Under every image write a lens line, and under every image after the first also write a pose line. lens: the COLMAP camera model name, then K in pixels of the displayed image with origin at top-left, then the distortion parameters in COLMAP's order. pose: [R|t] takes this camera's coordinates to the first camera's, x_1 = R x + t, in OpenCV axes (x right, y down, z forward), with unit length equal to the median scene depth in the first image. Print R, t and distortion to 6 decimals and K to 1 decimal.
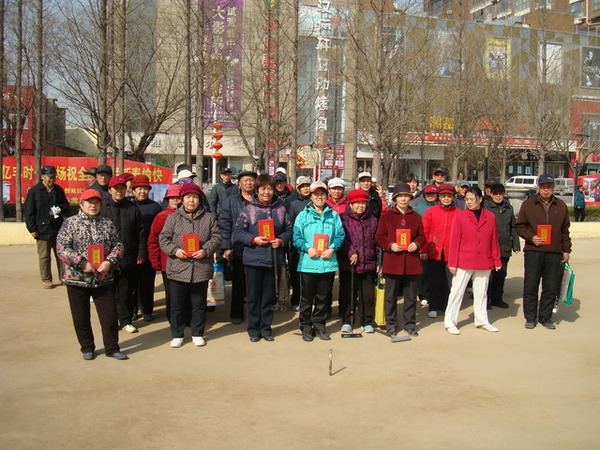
lens RADIAL K [[610.7, 0, 295.6], [0, 610.7, 241.0], [0, 0, 1]] dist [-0.105573, 0.000000]
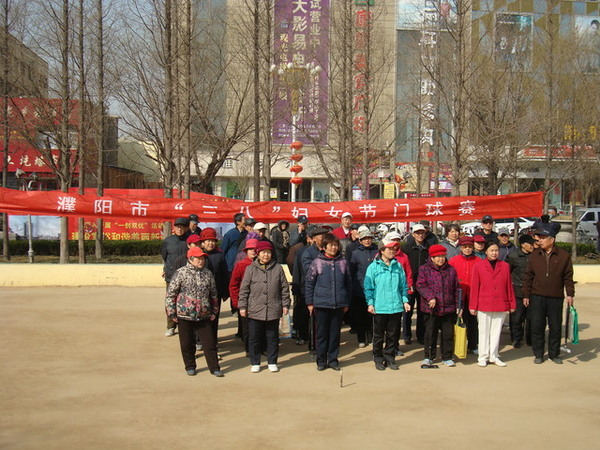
lens RADIAL K [[806.2, 0, 298.4], [0, 806.2, 229.3], [0, 0, 1]] dist [-0.033282, 0.000000]
pose [[0.992033, -0.001404, -0.125971, 0.053376], [-0.006822, 0.997872, -0.064847, -0.005798], [0.125794, 0.065190, 0.989912, -0.371659]]
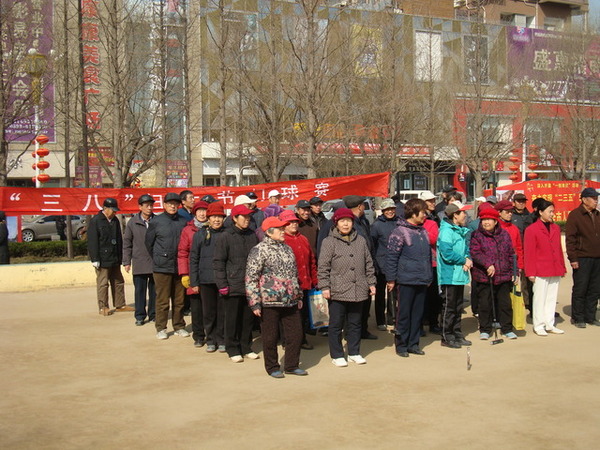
lens RADIAL K [[806.2, 0, 300.0], [0, 806.2, 223.4], [0, 0, 1]] dist [-0.033282, 0.000000]
pose [[0.963935, -0.041880, 0.262821, -0.346804], [0.061551, 0.995849, -0.067060, 0.012411], [-0.258921, 0.080818, 0.962511, -0.185829]]
